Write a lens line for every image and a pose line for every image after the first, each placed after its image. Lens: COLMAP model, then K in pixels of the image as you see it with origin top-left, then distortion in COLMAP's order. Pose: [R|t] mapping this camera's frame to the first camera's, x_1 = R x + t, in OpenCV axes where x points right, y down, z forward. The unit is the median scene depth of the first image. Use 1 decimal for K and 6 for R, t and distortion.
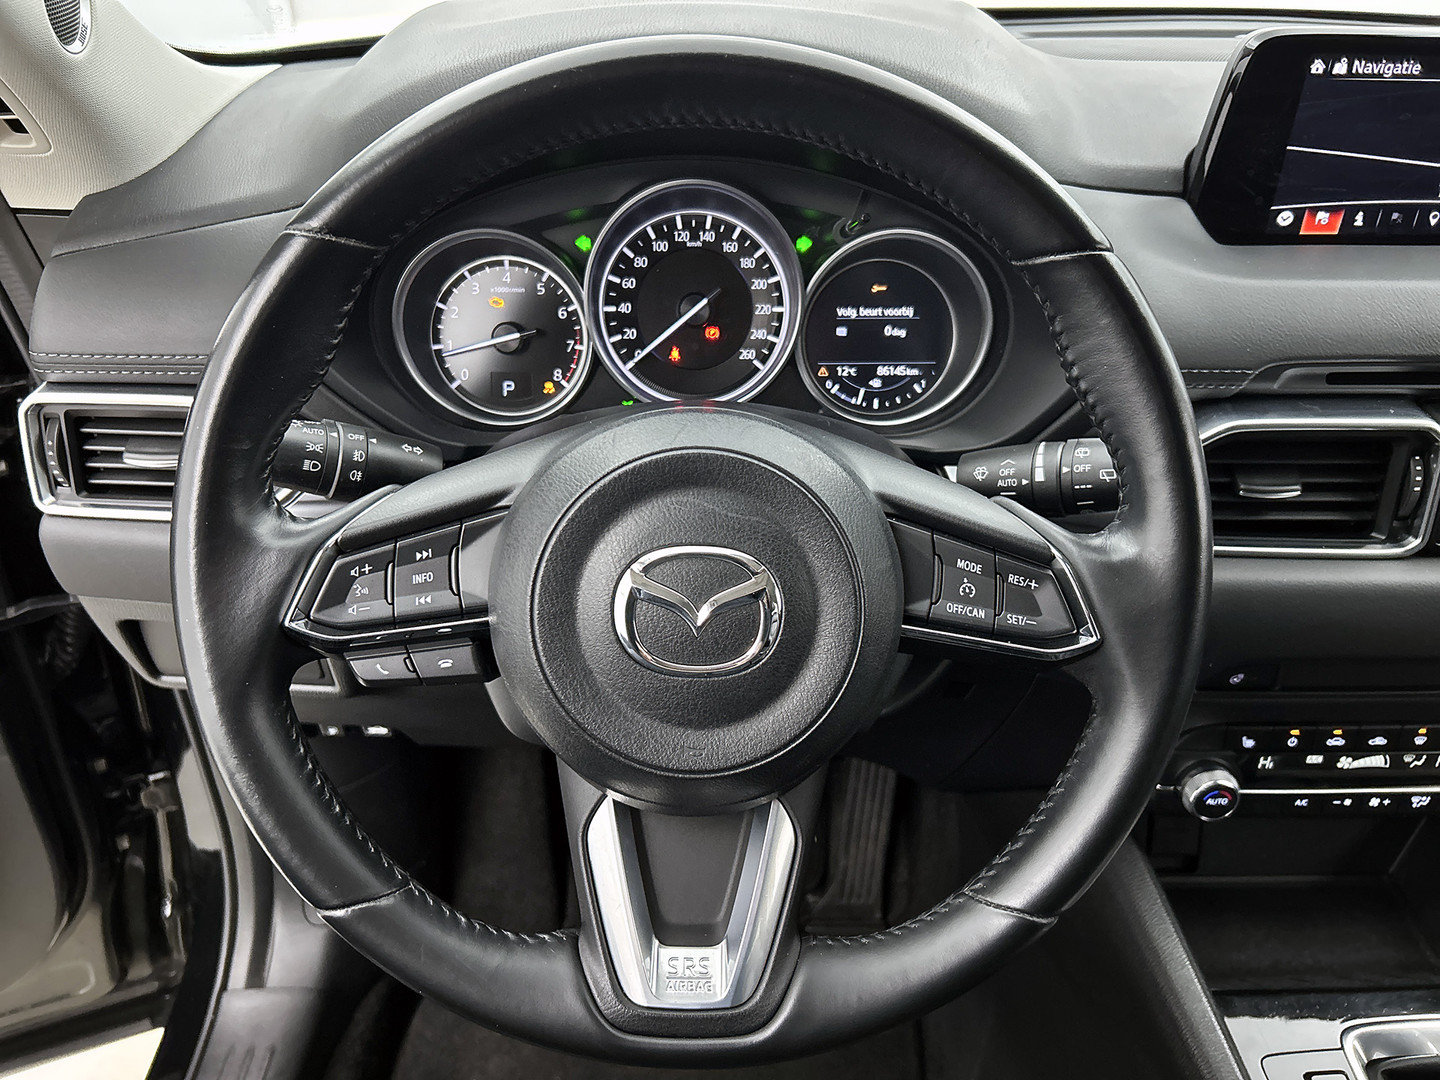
lens RADIAL K [[1097.9, 0, 701.8], [0, 1097.9, 534.4], [0, 0, 1]] dist [0.035313, -0.063598]
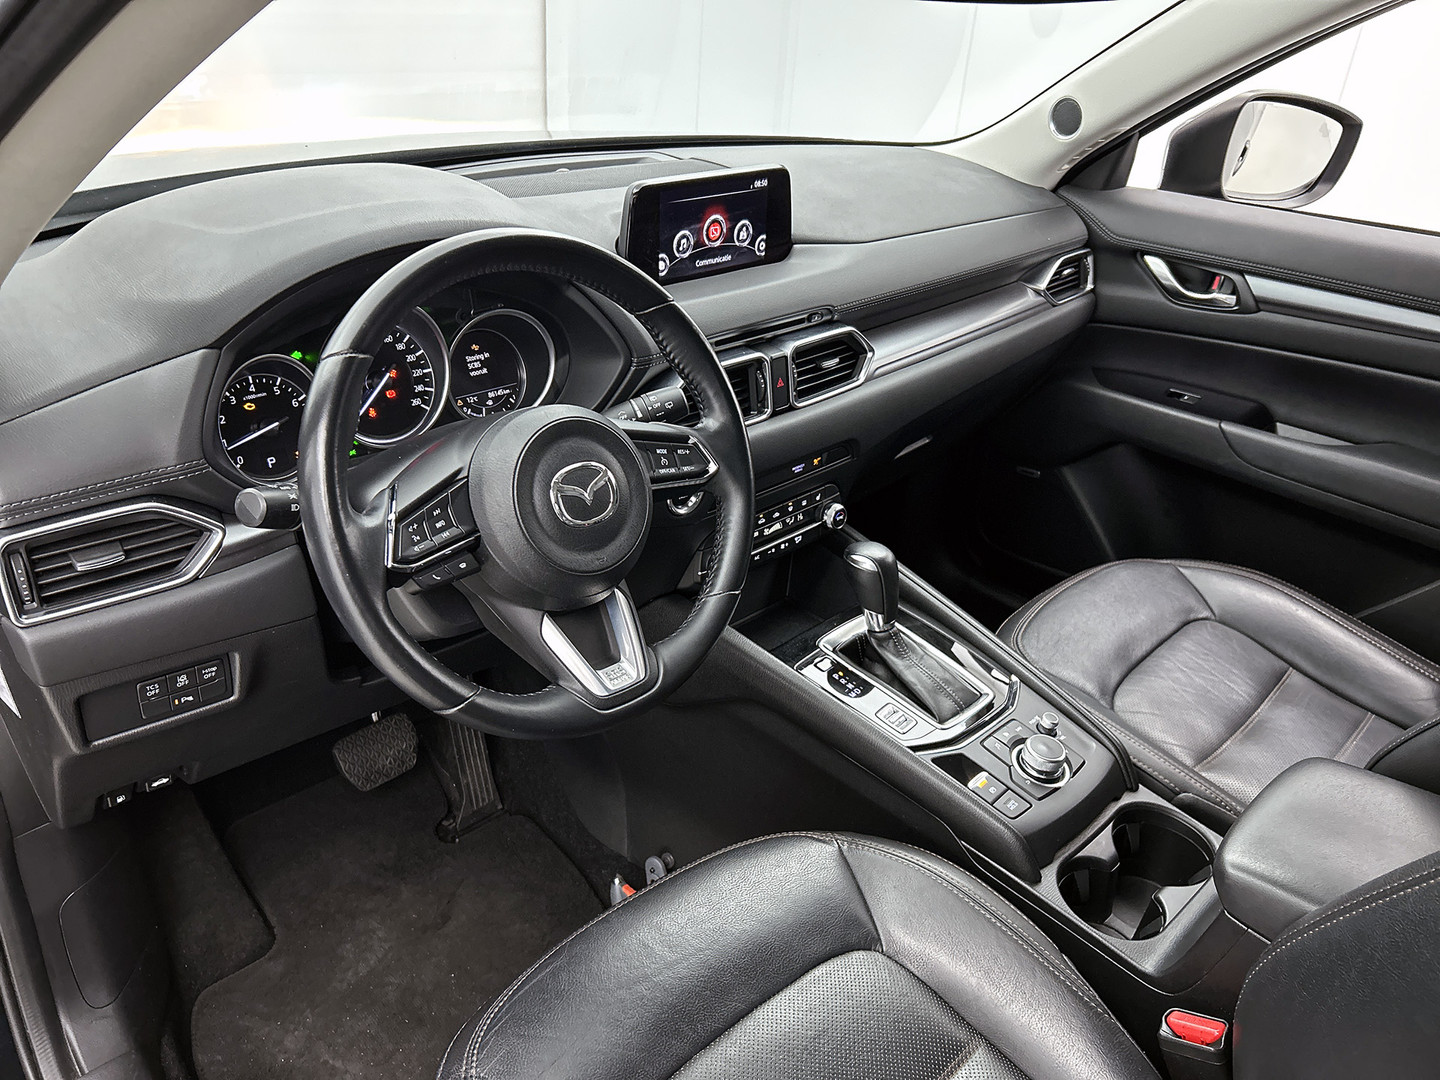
lens RADIAL K [[1047.0, 0, 723.8], [0, 1047.0, 551.5], [0, 0, 1]] dist [0.001651, -0.001383]
pose [[0.727052, -0.307398, 0.613924, -0.749986], [0.324011, 0.941958, 0.087932, 0.058701], [-0.605321, 0.134987, 0.784452, -0.501311]]
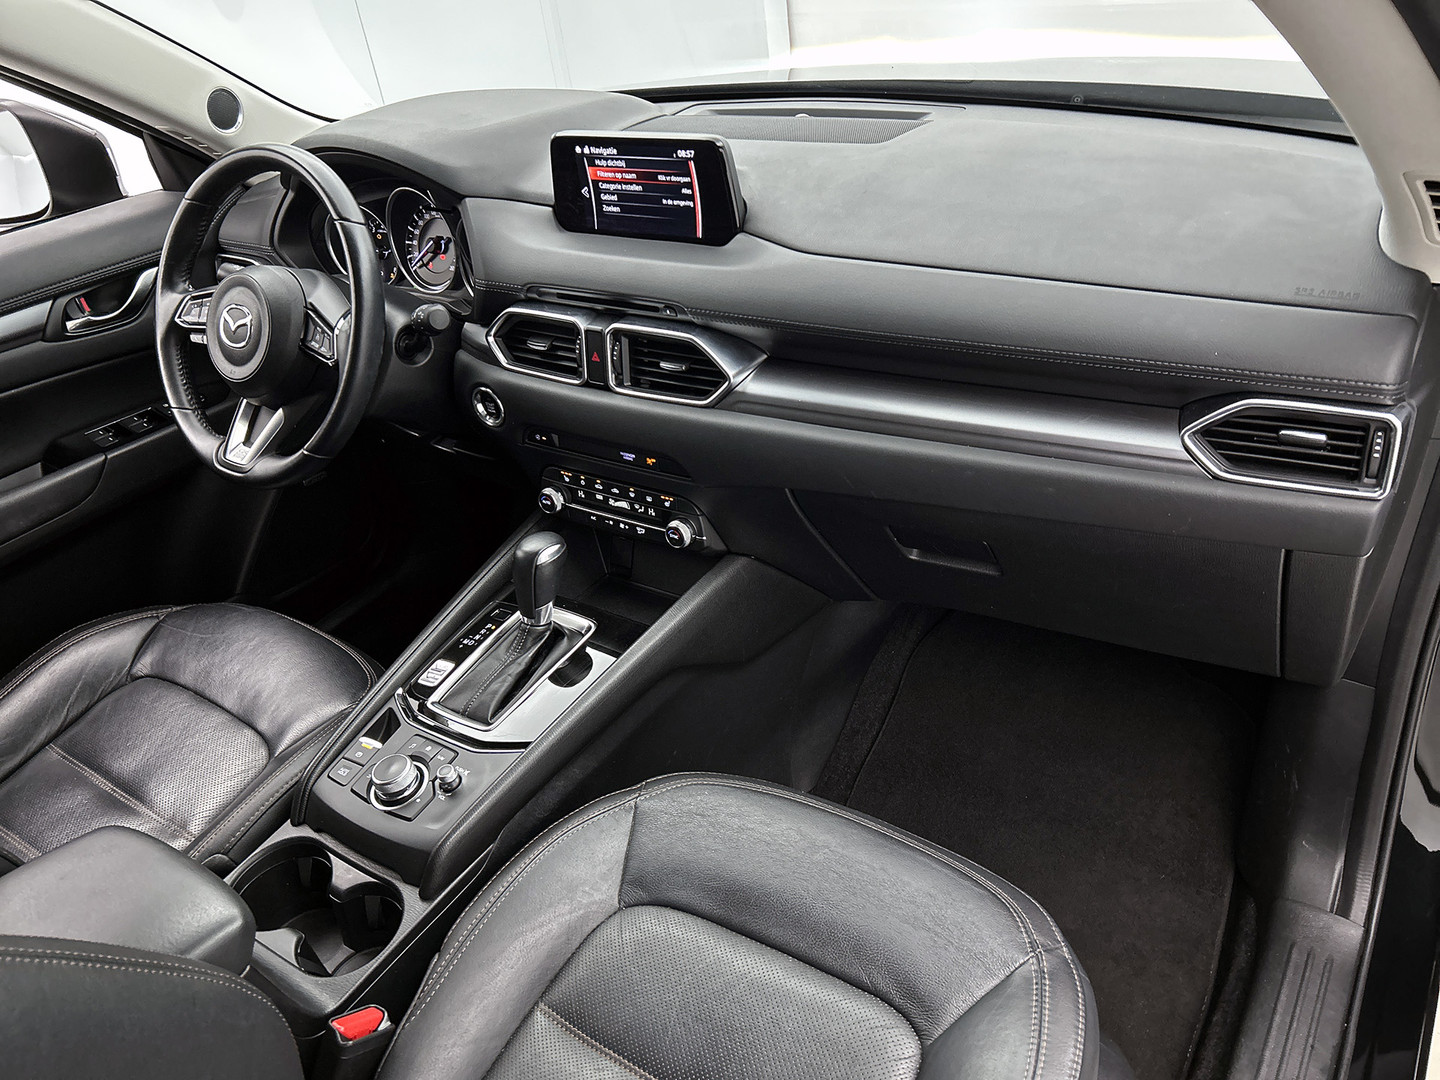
lens RADIAL K [[1075.5, 0, 734.9], [0, 1075.5, 560.7], [0, 0, 1]] dist [0.003263, -0.011567]
pose [[0.825183, 0.232240, -0.514915, 2.087623], [-0.208060, 0.972446, 0.105170, 0.071172], [0.525152, 0.020349, 0.850765, -0.612405]]
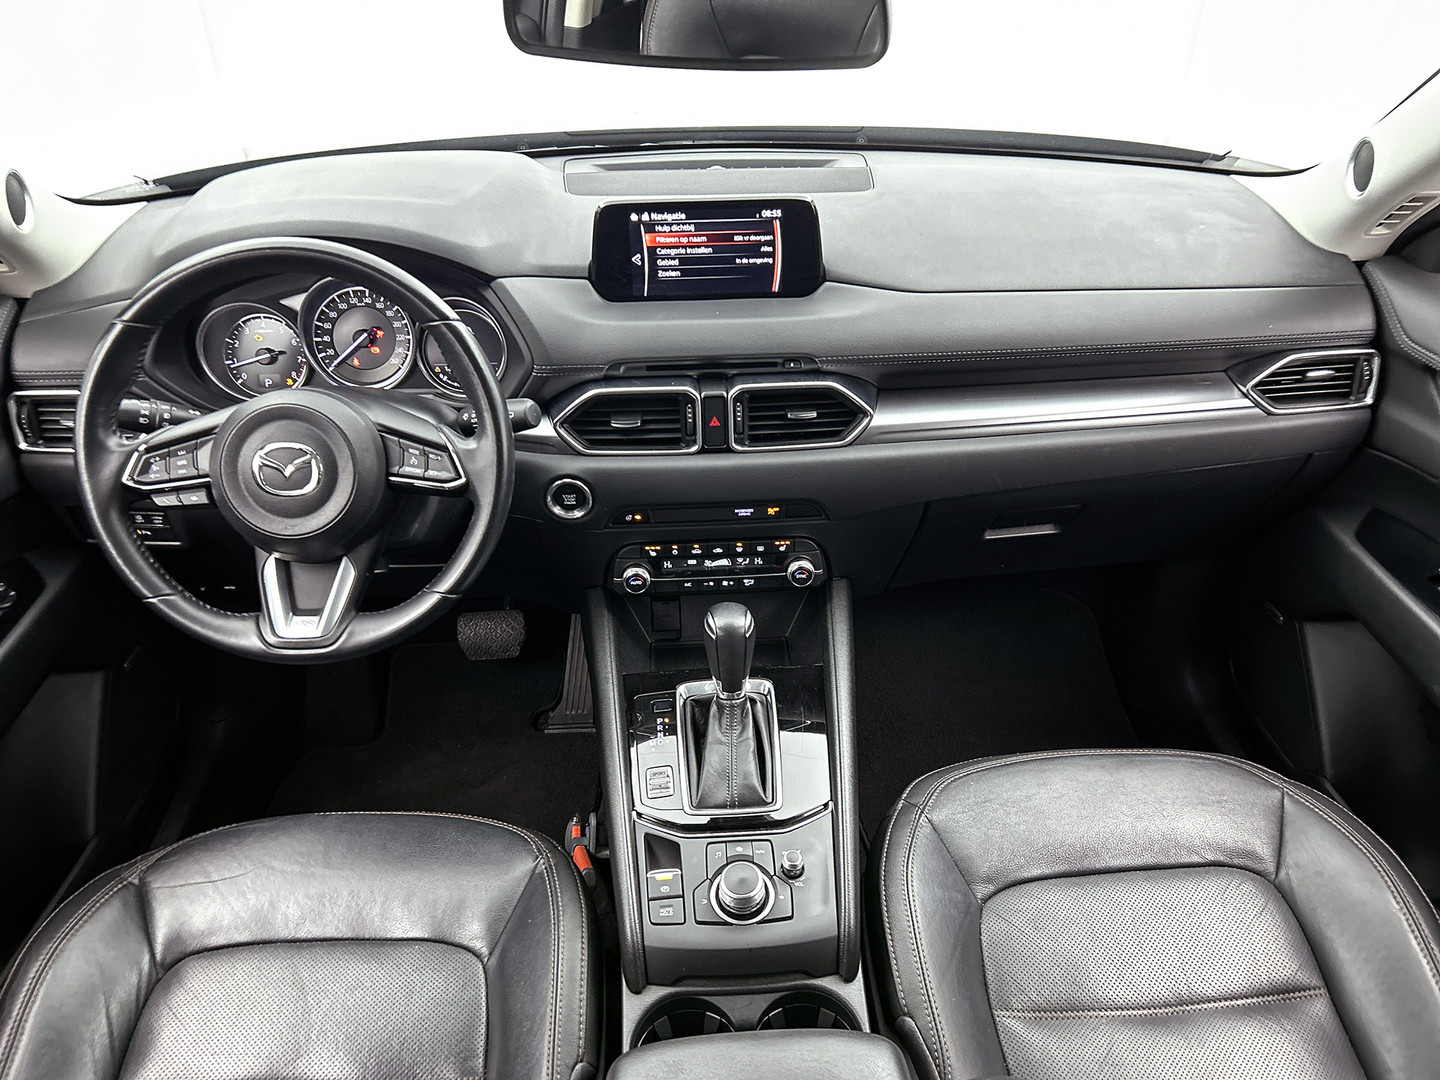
lens RADIAL K [[1075.5, 0, 734.9], [0, 1075.5, 560.7], [0, 0, 1]] dist [0.003263, -0.011567]
pose [[0.998800, -0.031957, 0.037104, 0.656470], [0.030586, 0.998850, 0.036934, 0.155755], [-0.038241, -0.035755, 0.998629, -1.069361]]
